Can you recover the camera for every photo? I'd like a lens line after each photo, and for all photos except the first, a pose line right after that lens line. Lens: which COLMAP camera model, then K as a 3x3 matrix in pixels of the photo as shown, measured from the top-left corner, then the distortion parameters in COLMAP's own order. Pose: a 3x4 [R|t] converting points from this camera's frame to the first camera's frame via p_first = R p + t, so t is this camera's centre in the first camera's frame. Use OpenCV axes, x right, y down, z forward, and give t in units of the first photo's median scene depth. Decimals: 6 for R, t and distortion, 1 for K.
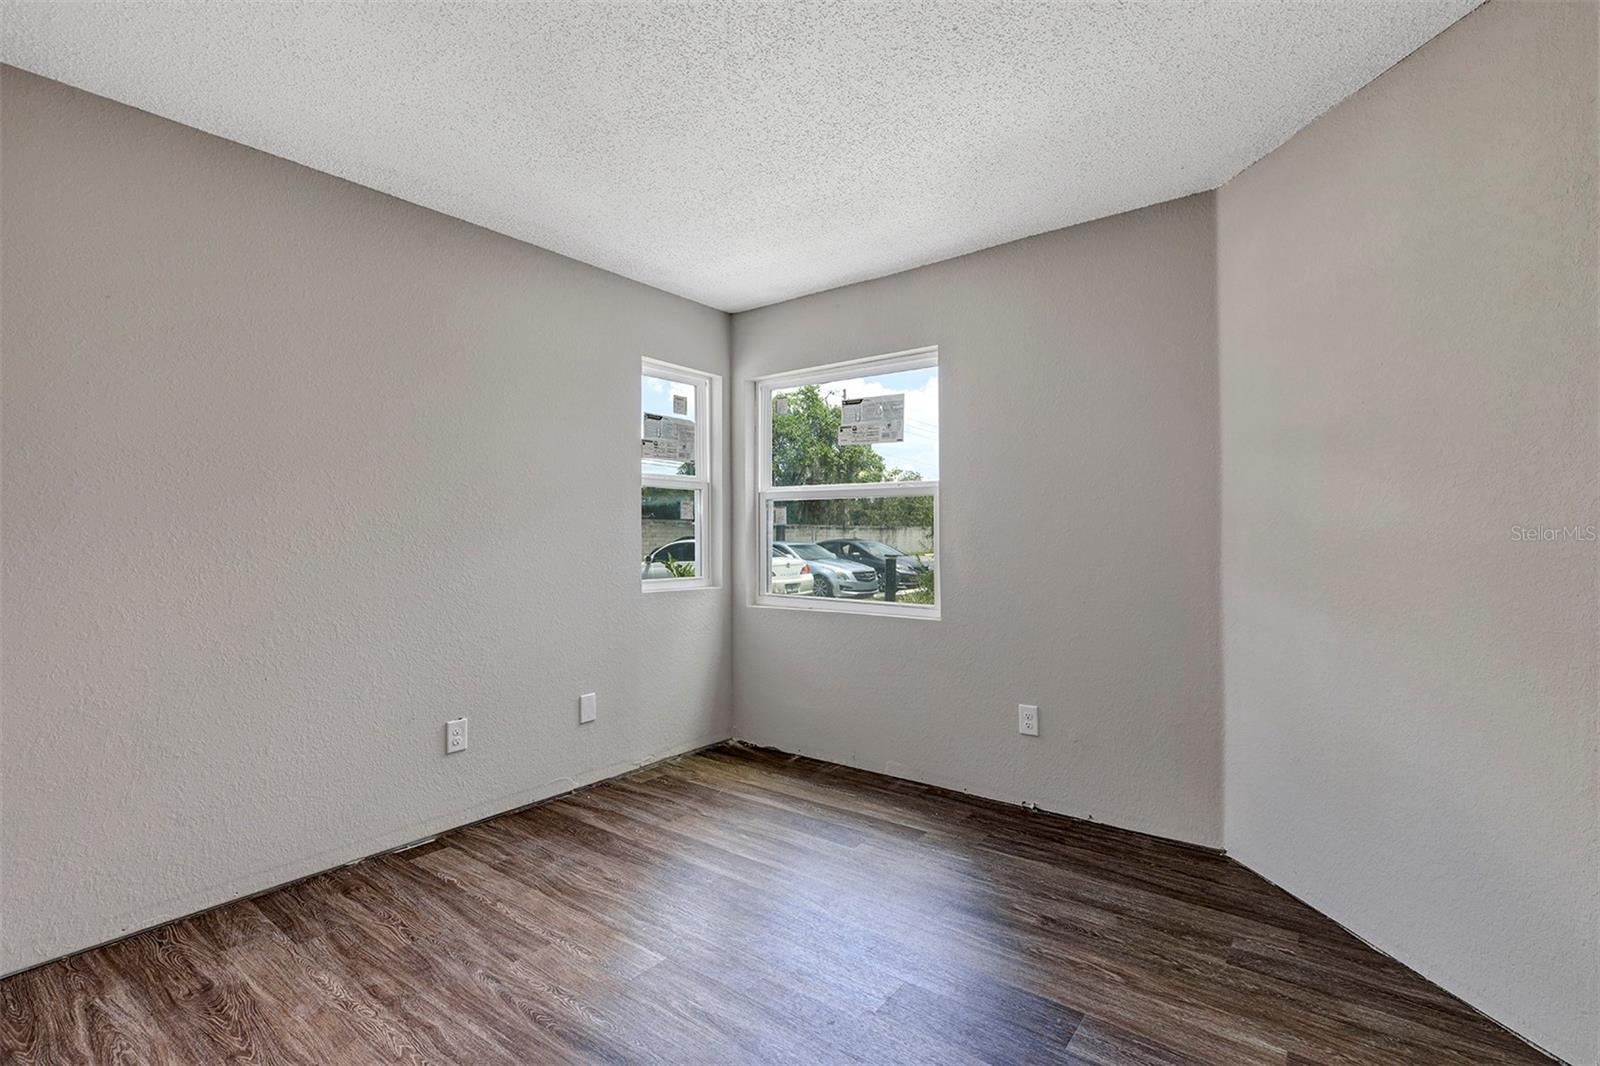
lens RADIAL K [[723.8, 0, 796.3], [0, 723.8, 530.5], [0, 0, 1]] dist [0.004618, 0.000585]
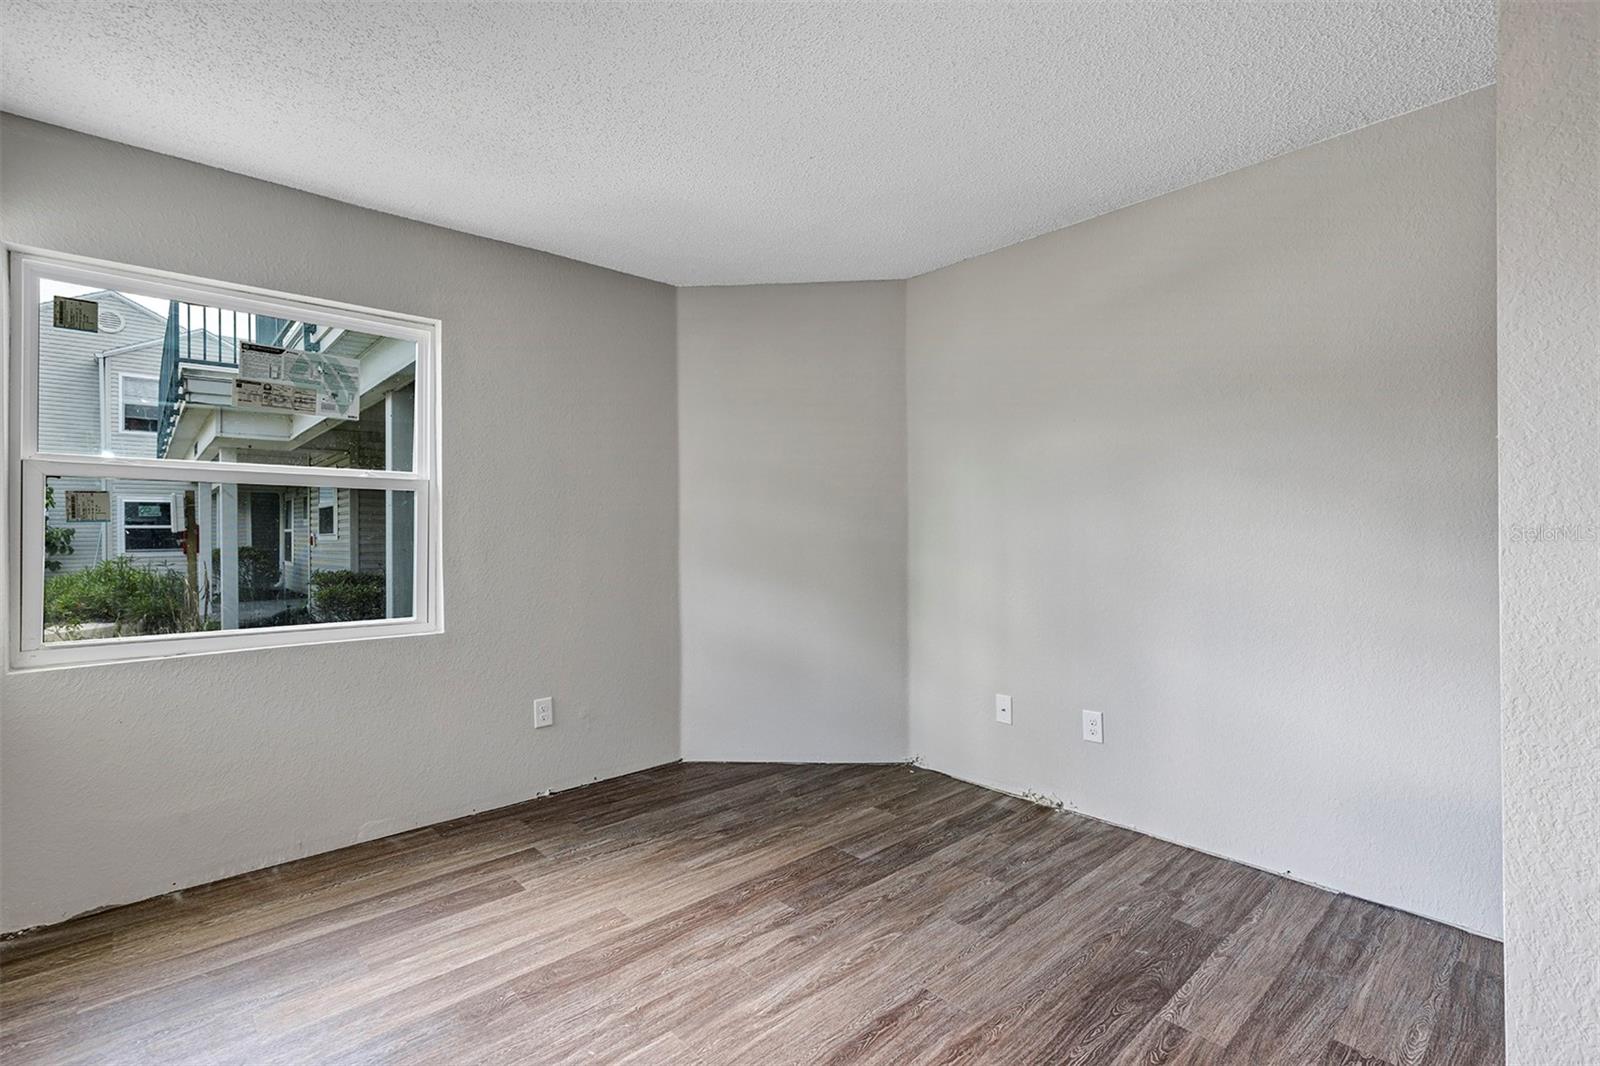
lens RADIAL K [[723.8, 0, 796.3], [0, 723.8, 530.5], [0, 0, 1]] dist [0.004618, 0.000585]
pose [[0.183879, 0.001444, 0.982948, -0.714688], [-0.002766, 0.999996, -0.000952, -0.002334], [-0.982945, -0.002543, 0.183882, 0.497225]]
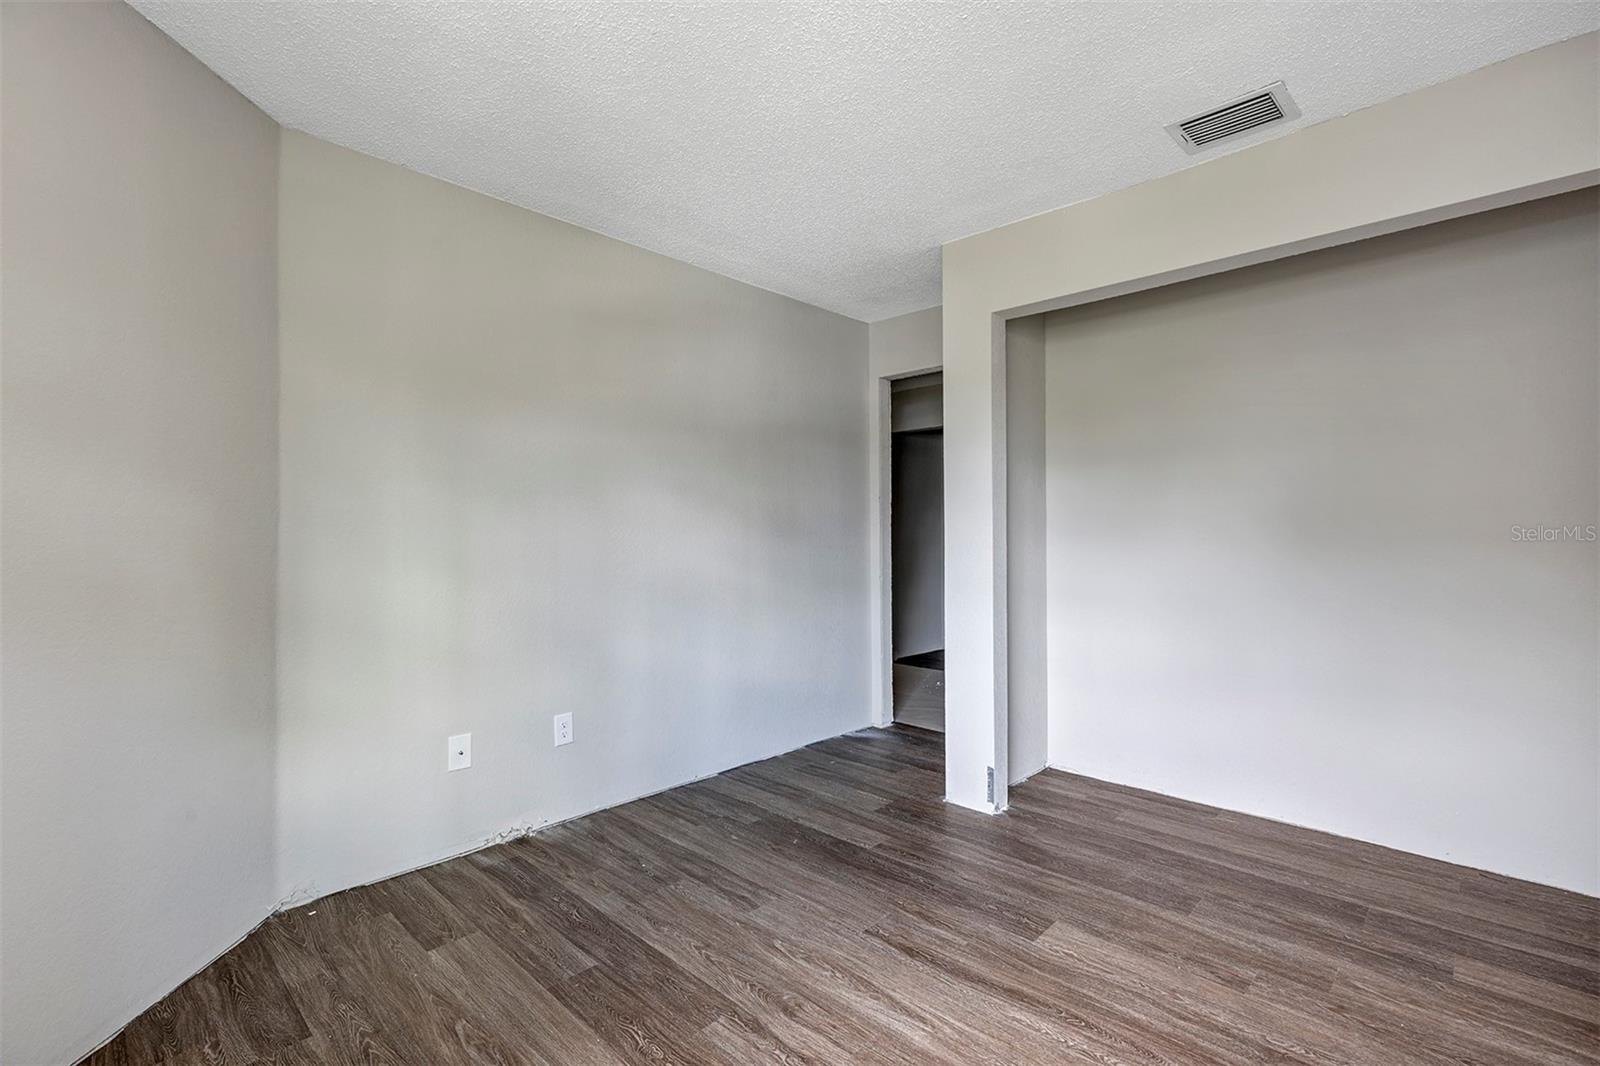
lens RADIAL K [[723.8, 0, 796.3], [0, 723.8, 530.5], [0, 0, 1]] dist [0.004618, 0.000585]
pose [[-0.992916, 0.004602, 0.118730, -0.061643], [0.003442, 0.999944, -0.009971, 0.004476], [-0.118769, -0.009491, -0.992877, 1.267308]]
